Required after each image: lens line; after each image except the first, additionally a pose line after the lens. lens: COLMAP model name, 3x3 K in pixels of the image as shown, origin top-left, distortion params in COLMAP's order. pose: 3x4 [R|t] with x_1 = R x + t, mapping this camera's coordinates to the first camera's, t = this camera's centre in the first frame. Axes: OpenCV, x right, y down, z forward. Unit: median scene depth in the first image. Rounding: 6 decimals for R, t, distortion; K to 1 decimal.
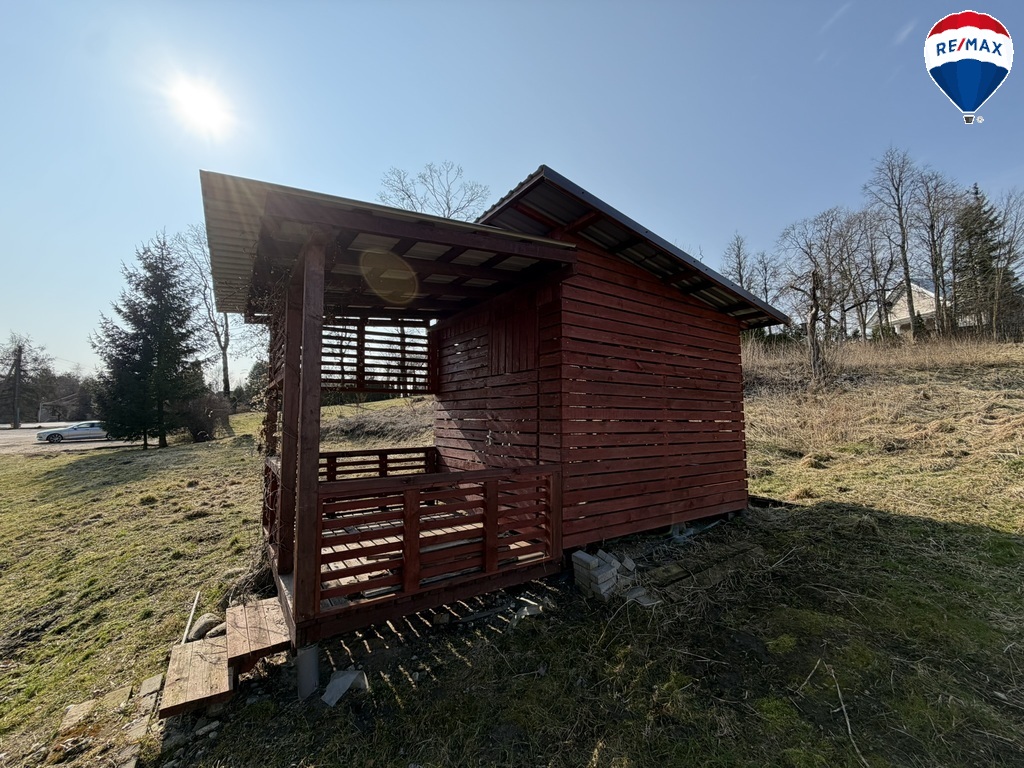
lens RADIAL K [[406.2, 0, 506.9], [0, 406.2, 388.5], [0, 0, 1]] dist [-0.000176, 0.000300]
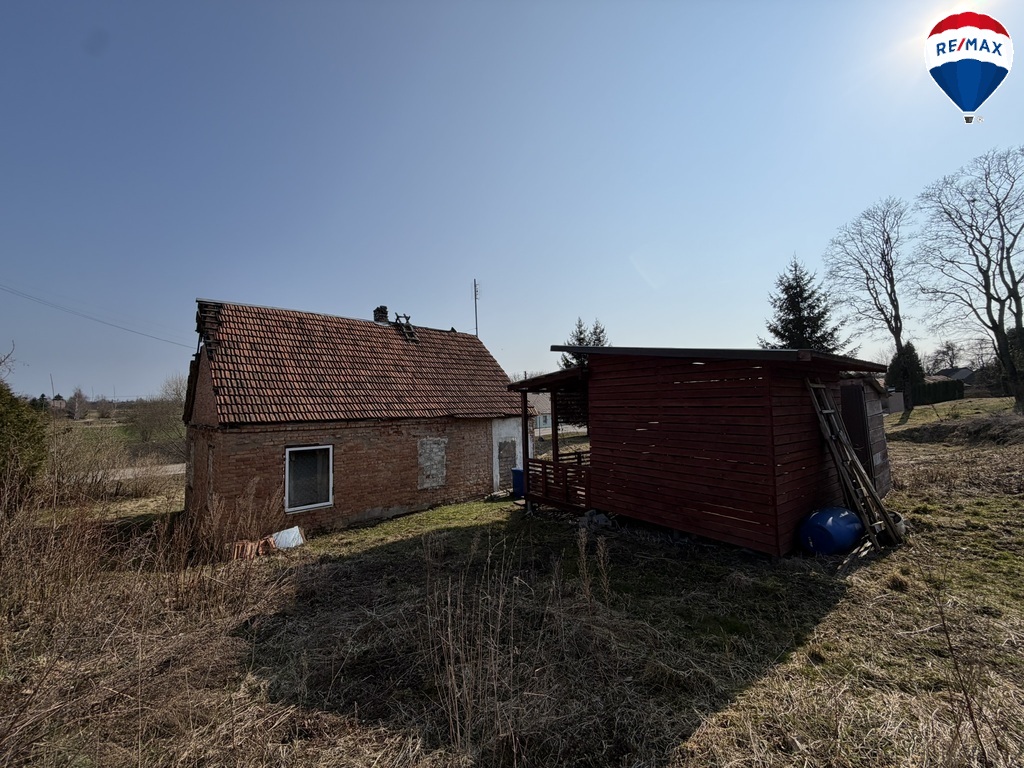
lens RADIAL K [[406.2, 0, 506.9], [0, 406.2, 388.5], [0, 0, 1]] dist [-0.000176, 0.000300]
pose [[0.046830, -0.057585, -0.997242, 0.294632], [0.098720, 0.993716, -0.052745, -0.021706], [0.994013, -0.095978, 0.052220, 0.071062]]
